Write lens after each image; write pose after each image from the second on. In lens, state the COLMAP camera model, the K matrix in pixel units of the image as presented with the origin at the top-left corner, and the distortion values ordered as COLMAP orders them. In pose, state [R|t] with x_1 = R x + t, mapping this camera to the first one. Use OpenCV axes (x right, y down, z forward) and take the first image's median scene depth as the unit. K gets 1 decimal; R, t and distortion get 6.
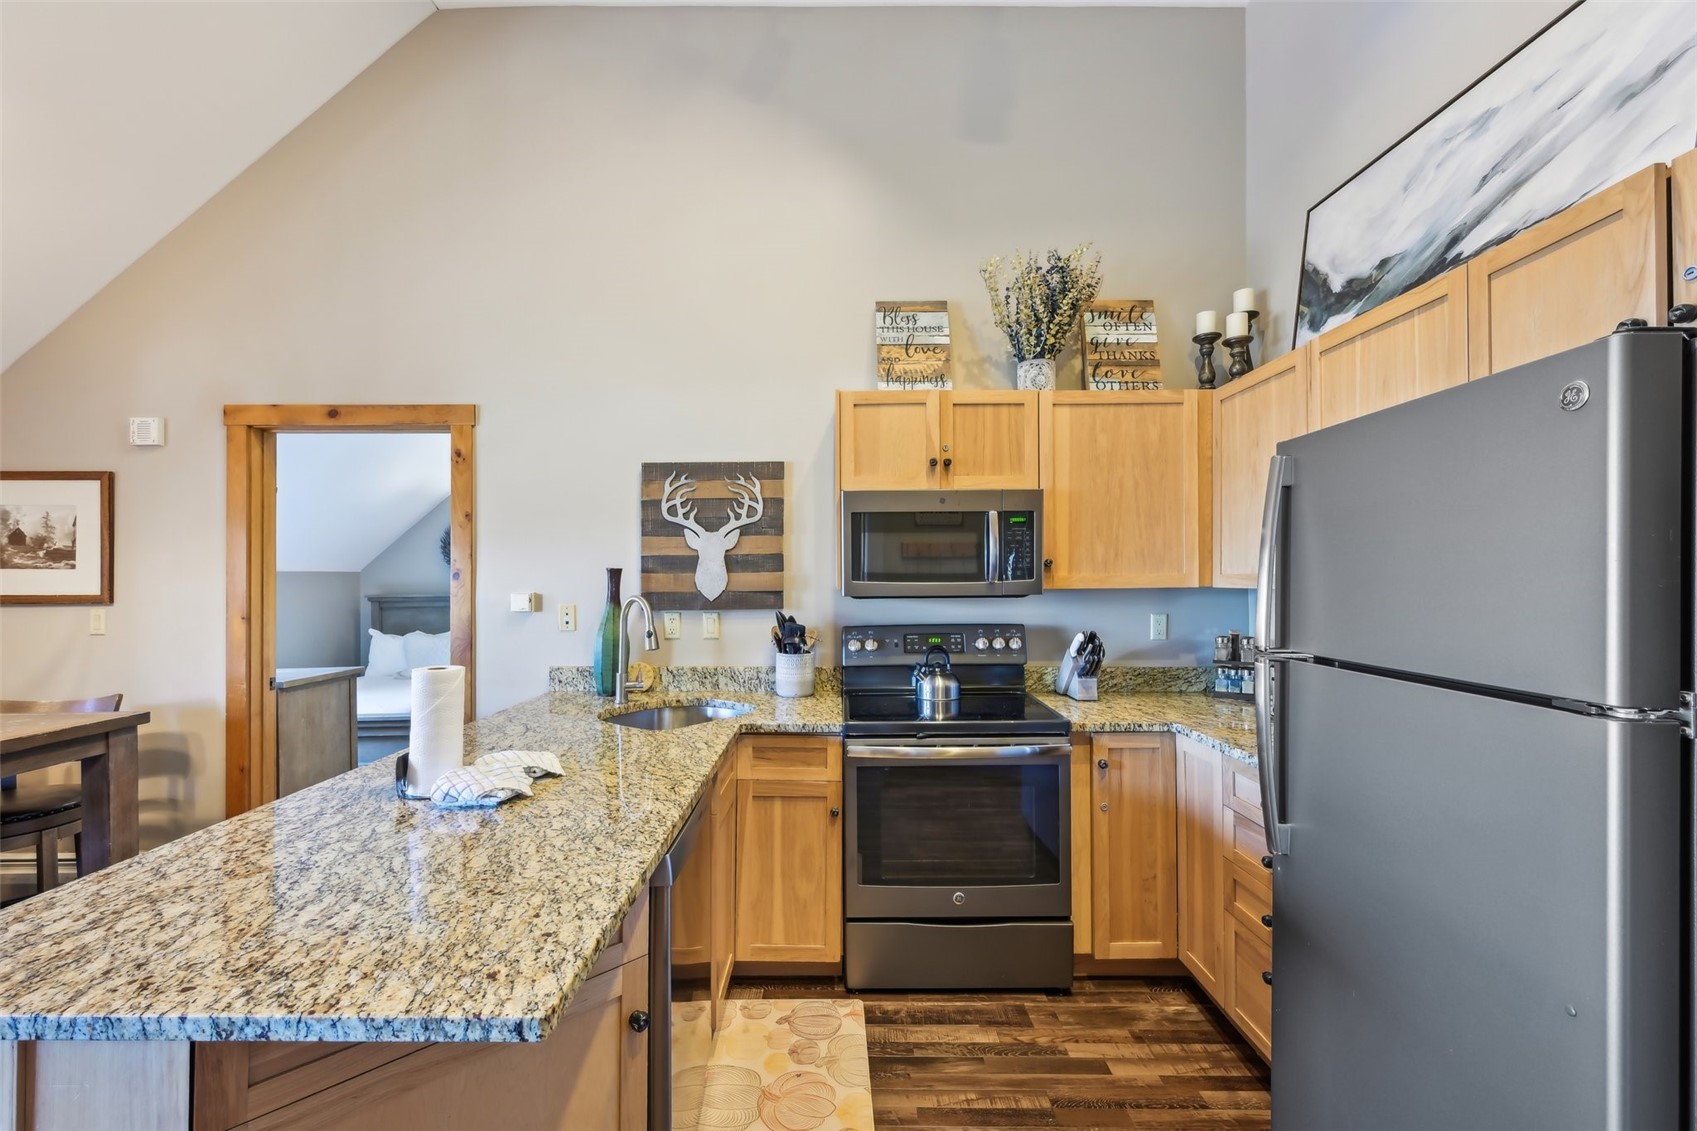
lens RADIAL K [[679.1, 0, 839.2], [0, 679.1, 573.0], [0, 0, 1]] dist [-0.003507, 0.001224]
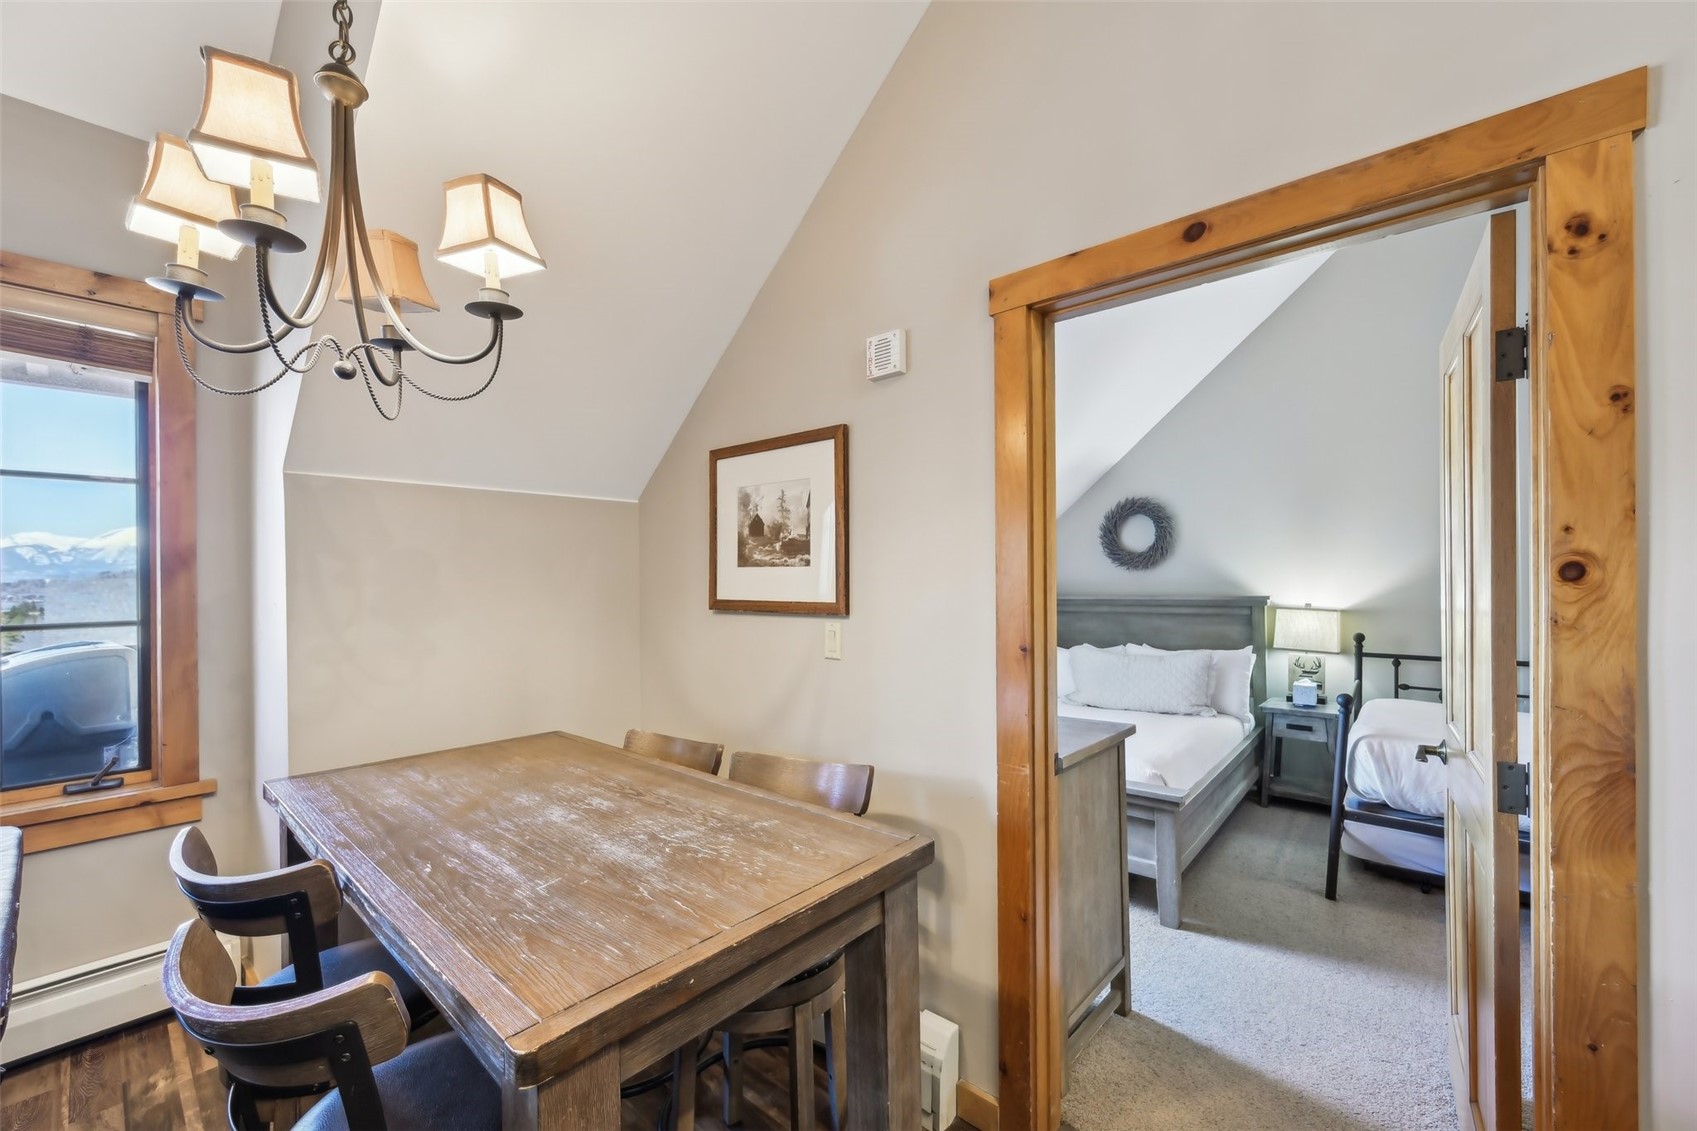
lens RADIAL K [[679.1, 0, 887.0], [0, 679.1, 561.7], [0, 0, 1]] dist [-0.003507, 0.001224]
pose [[0.777624, -0.015744, -0.628532, -0.748709], [0.012358, 0.999876, -0.009756, -0.003167], [0.628608, -0.000180, 0.777723, 0.600693]]
